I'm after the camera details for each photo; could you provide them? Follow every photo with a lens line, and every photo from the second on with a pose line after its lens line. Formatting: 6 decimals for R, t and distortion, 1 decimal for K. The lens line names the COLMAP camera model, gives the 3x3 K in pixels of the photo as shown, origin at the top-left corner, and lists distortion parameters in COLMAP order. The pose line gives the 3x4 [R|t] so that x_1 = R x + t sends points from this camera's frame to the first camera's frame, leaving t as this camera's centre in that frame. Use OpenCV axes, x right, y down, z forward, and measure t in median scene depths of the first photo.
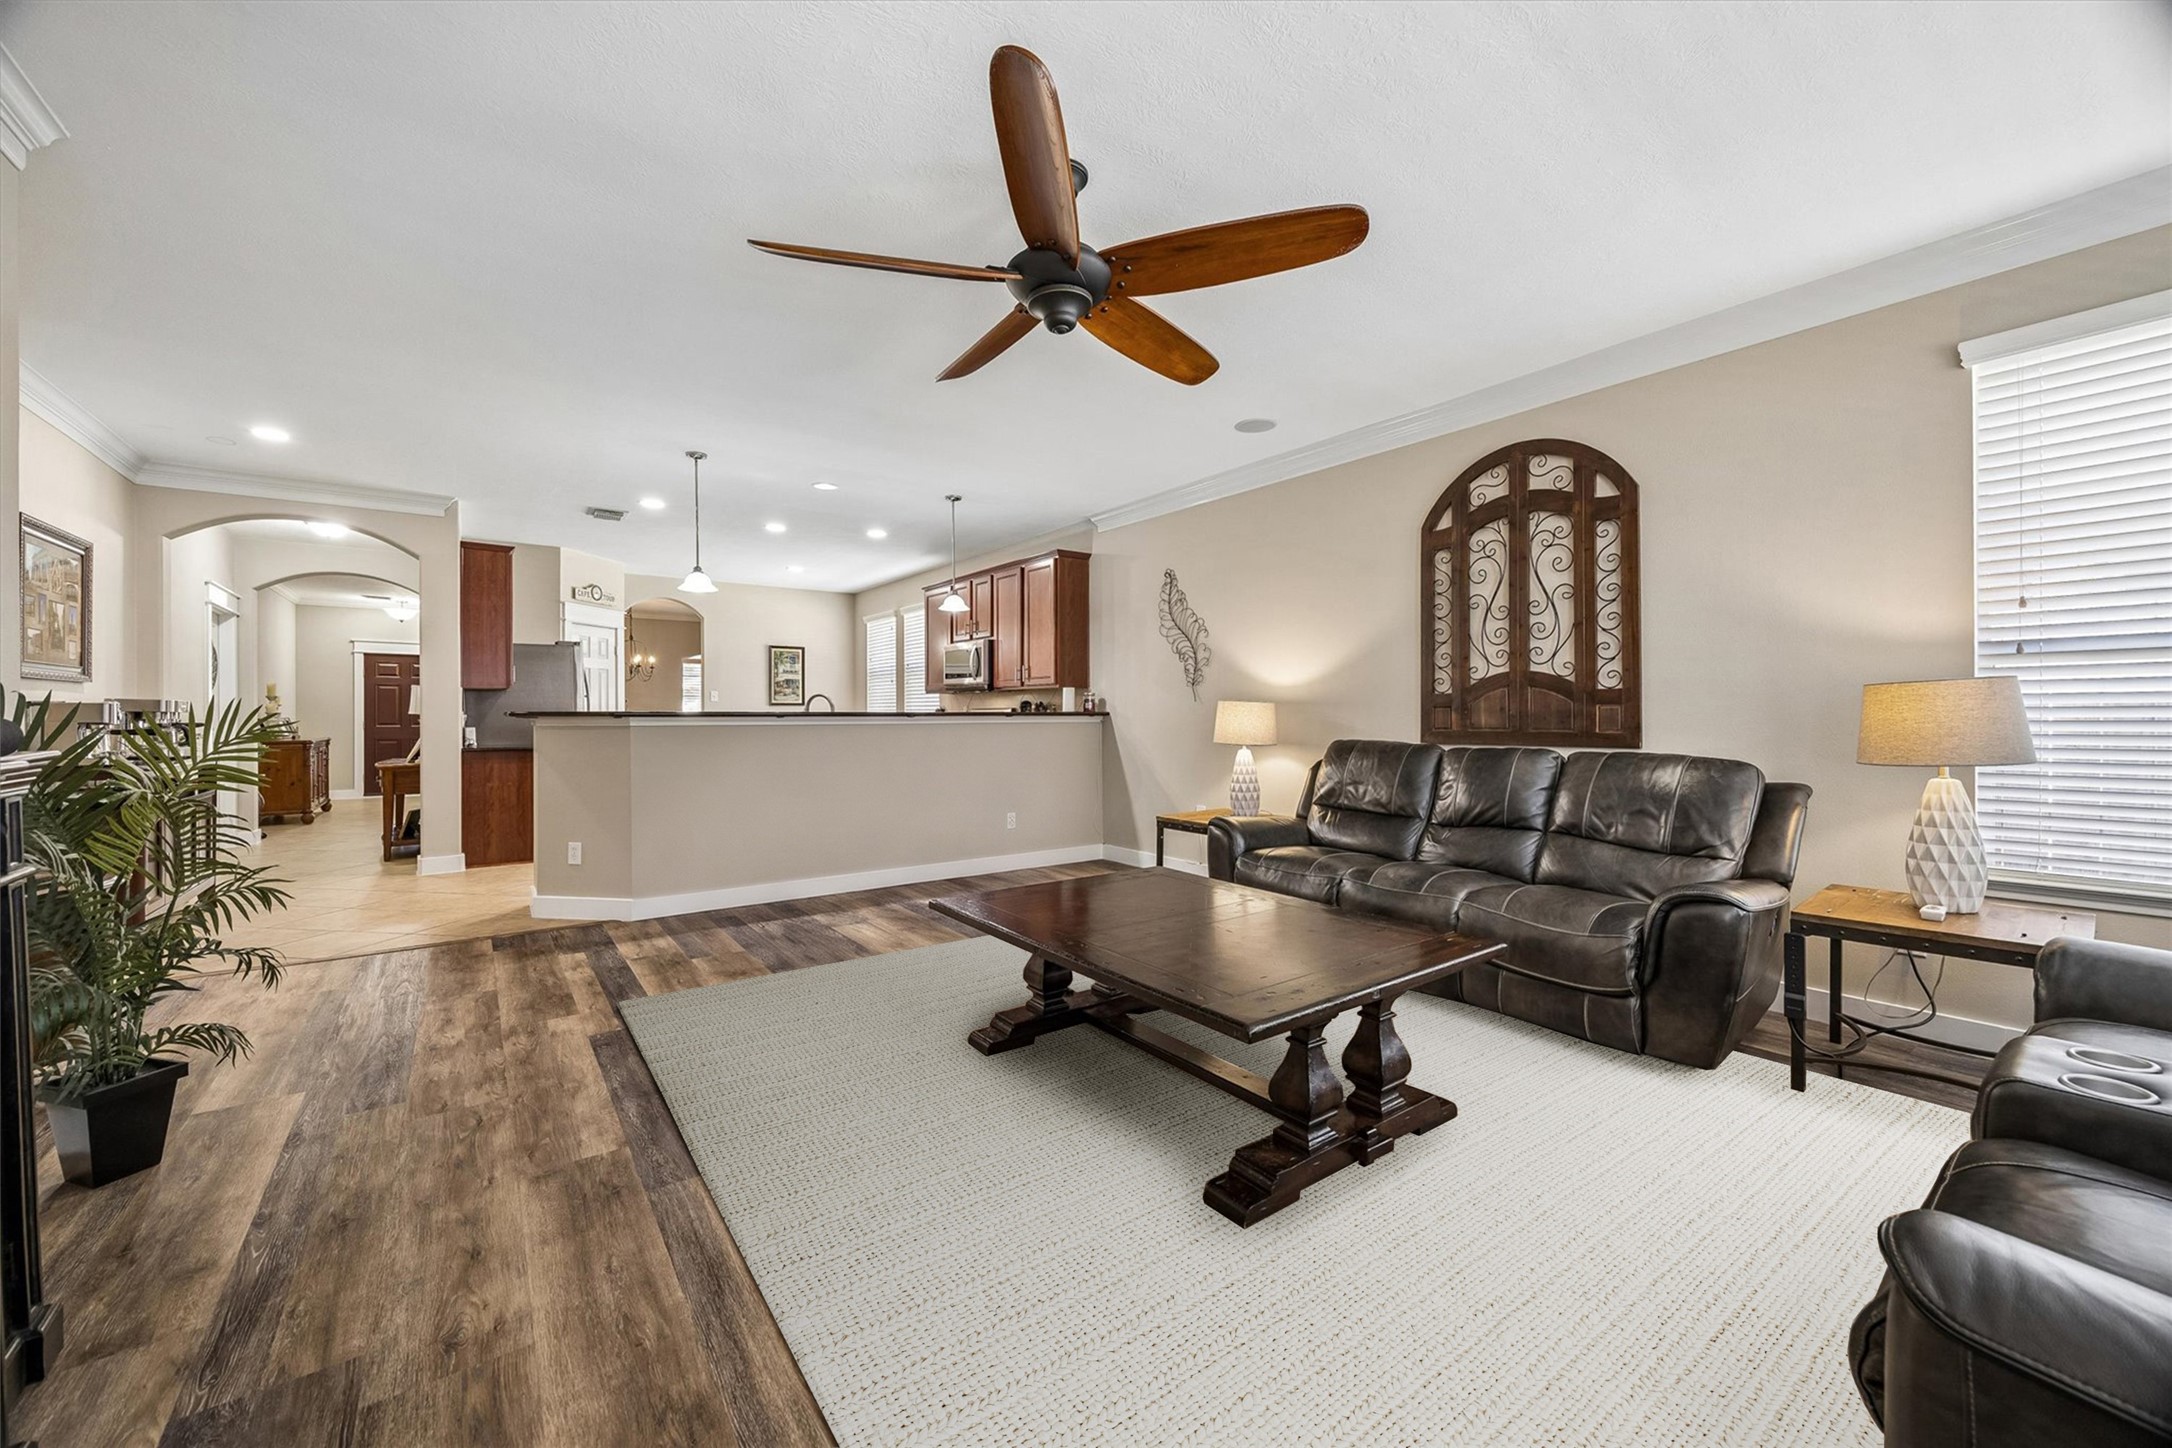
lens RADIAL K [[828.8, 0, 1081.7], [0, 828.8, 719.1], [0, 0, 1]] dist [-0.000473, -0.000450]
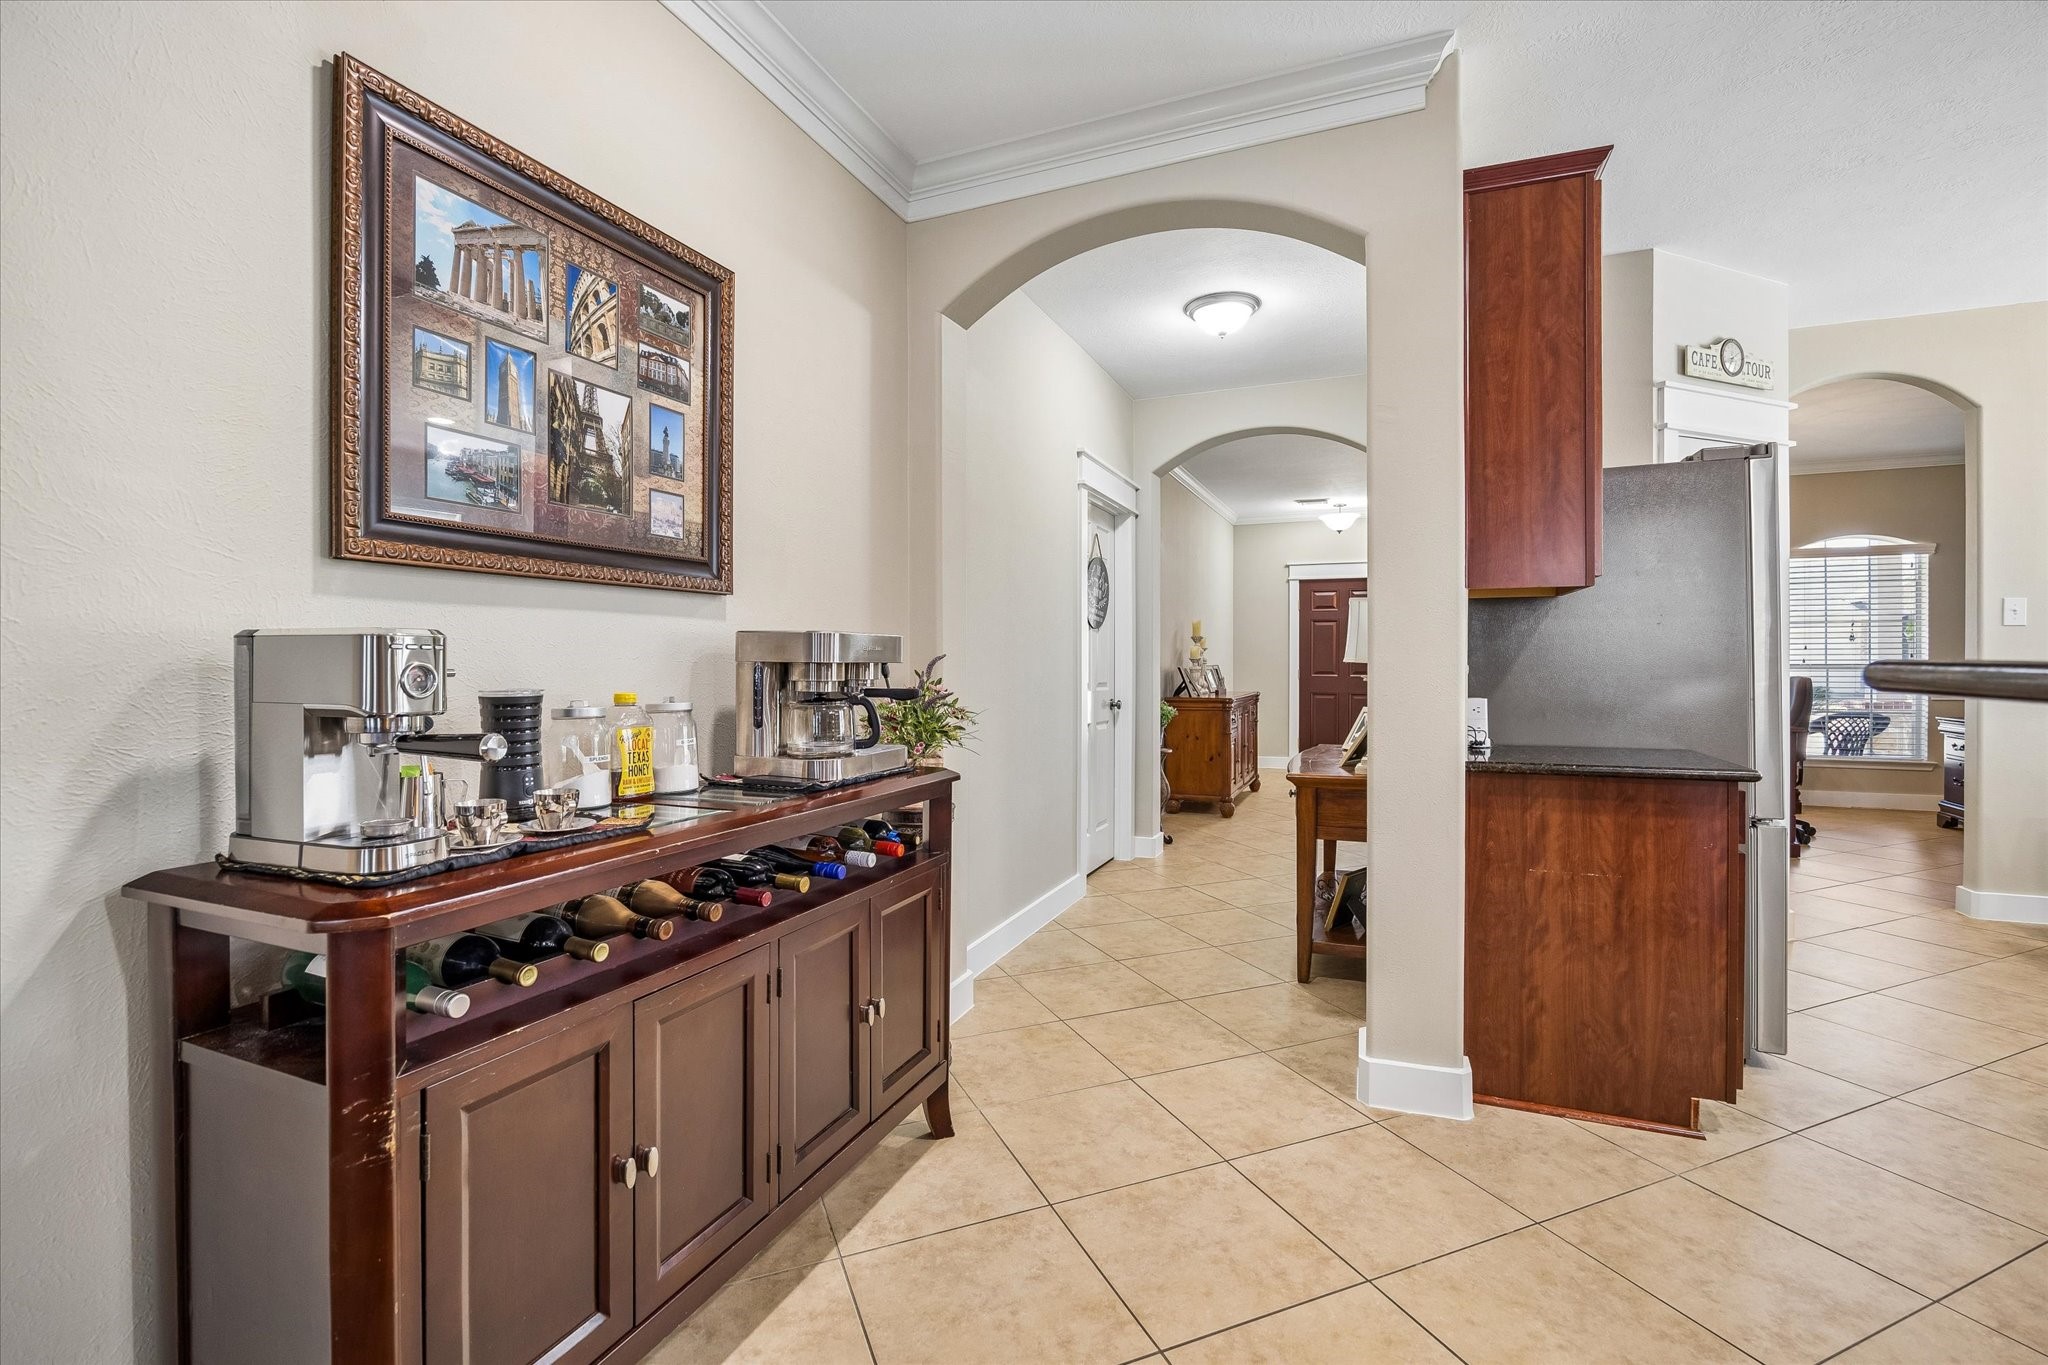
lens RADIAL K [[901.7, 0, 1029.9], [0, 901.7, 662.1], [0, 0, 1]] dist [-0.005024, -0.000278]
pose [[0.521152, 0.001444, -0.853463, -0.733125], [-0.000747, 0.999999, 0.001236, -0.010822], [0.853464, -0.000006, 0.521153, 0.908329]]
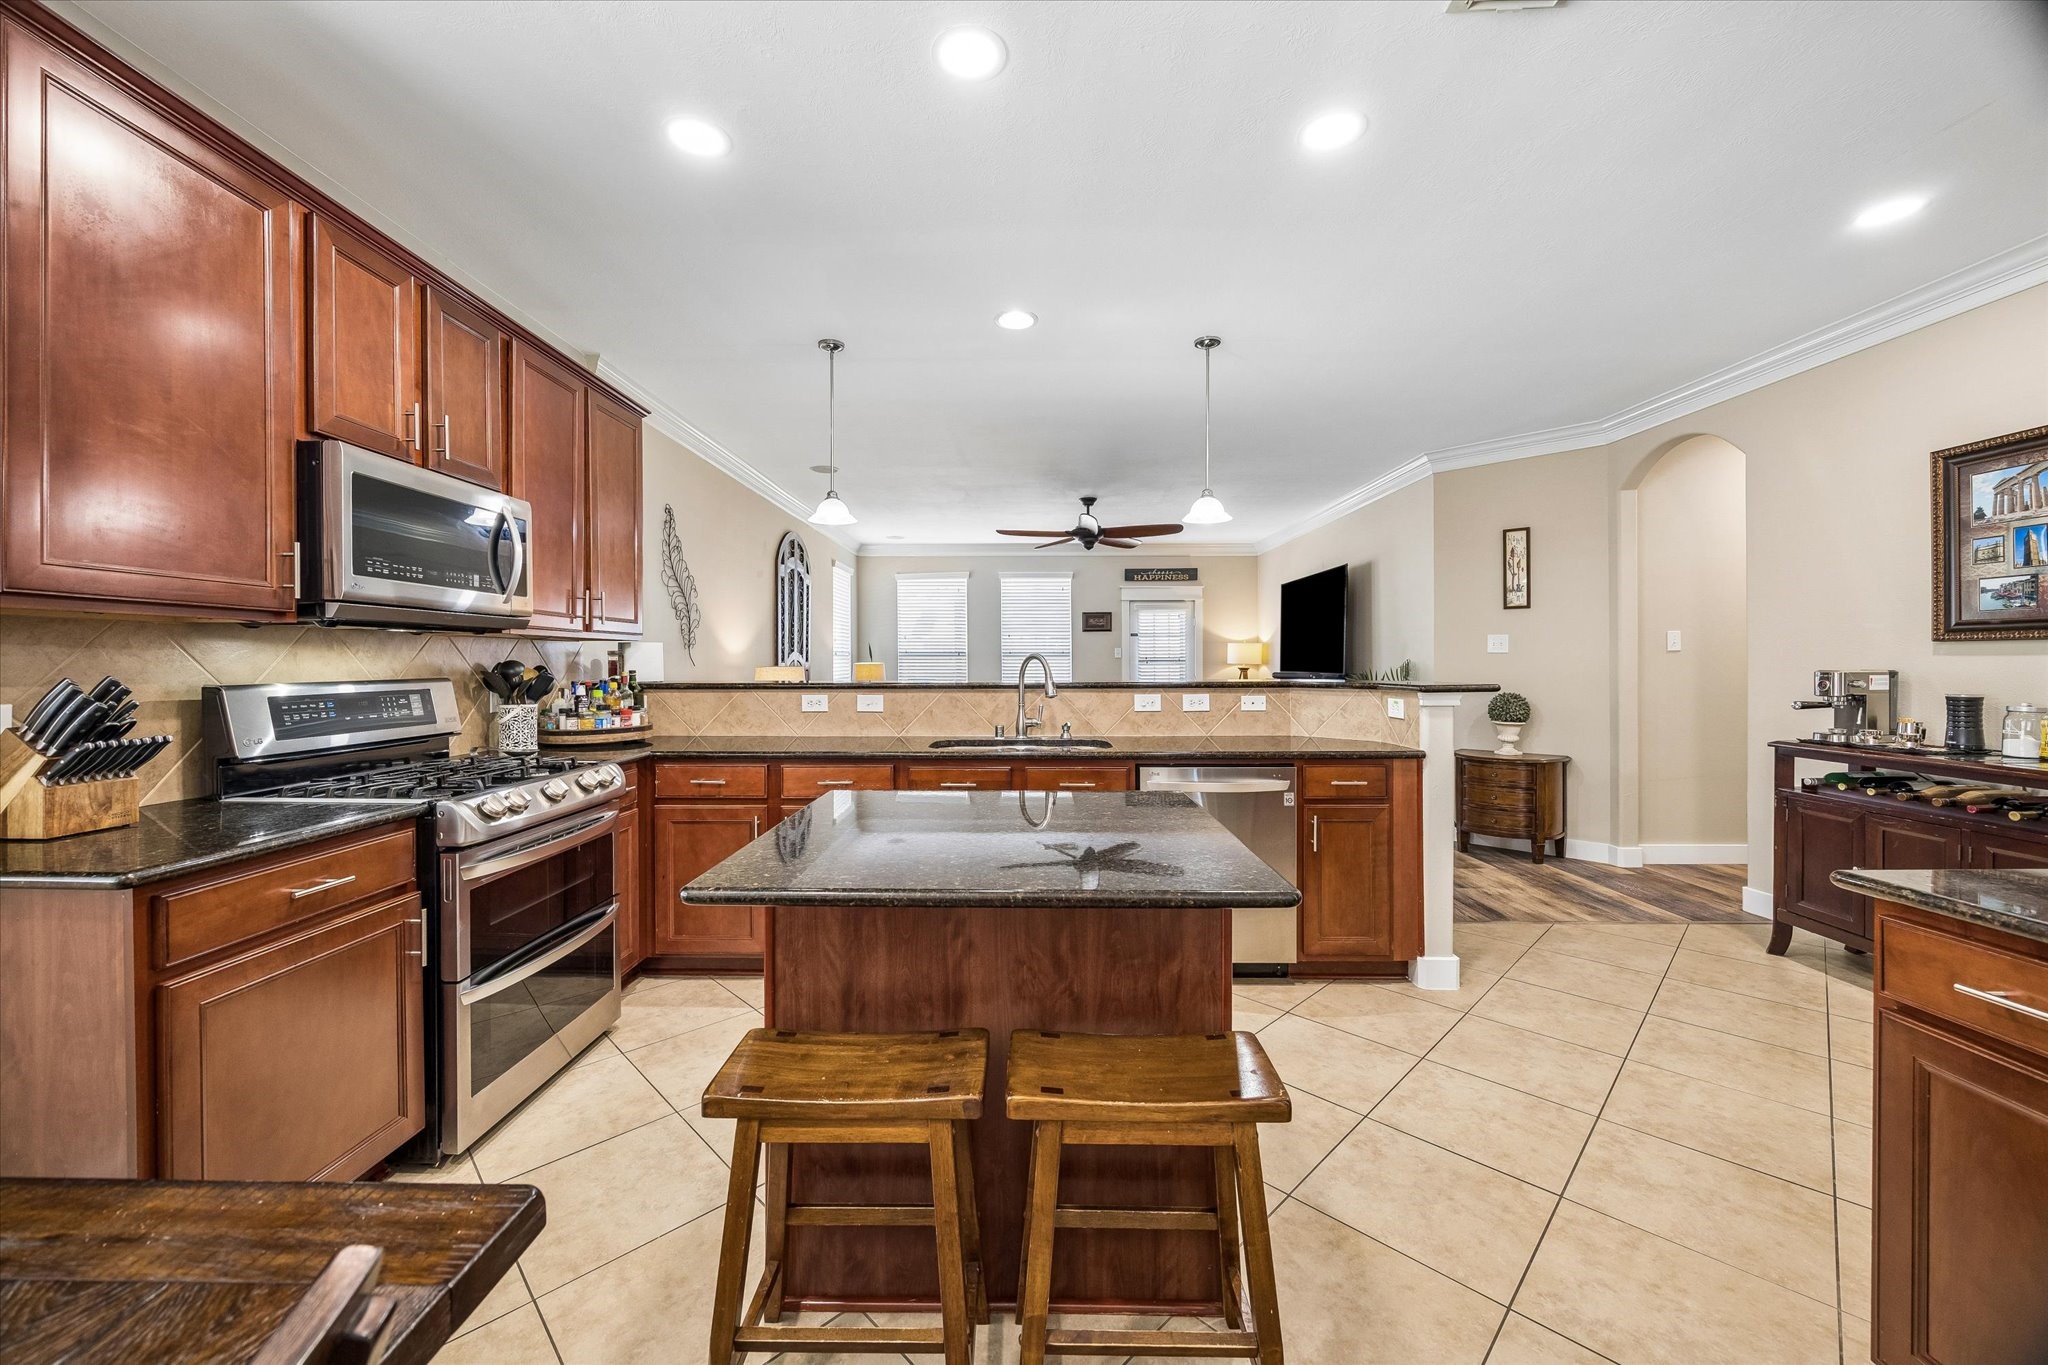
lens RADIAL K [[781.5, 0, 1009.2], [0, 781.5, 674.5], [0, 0, 1]] dist [-0.000473, -0.000450]
pose [[-0.789030, -0.004541, 0.614338, -0.888886], [0.008512, 0.999796, 0.018323, -0.035642], [-0.614296, 0.019687, -0.788830, 1.953968]]
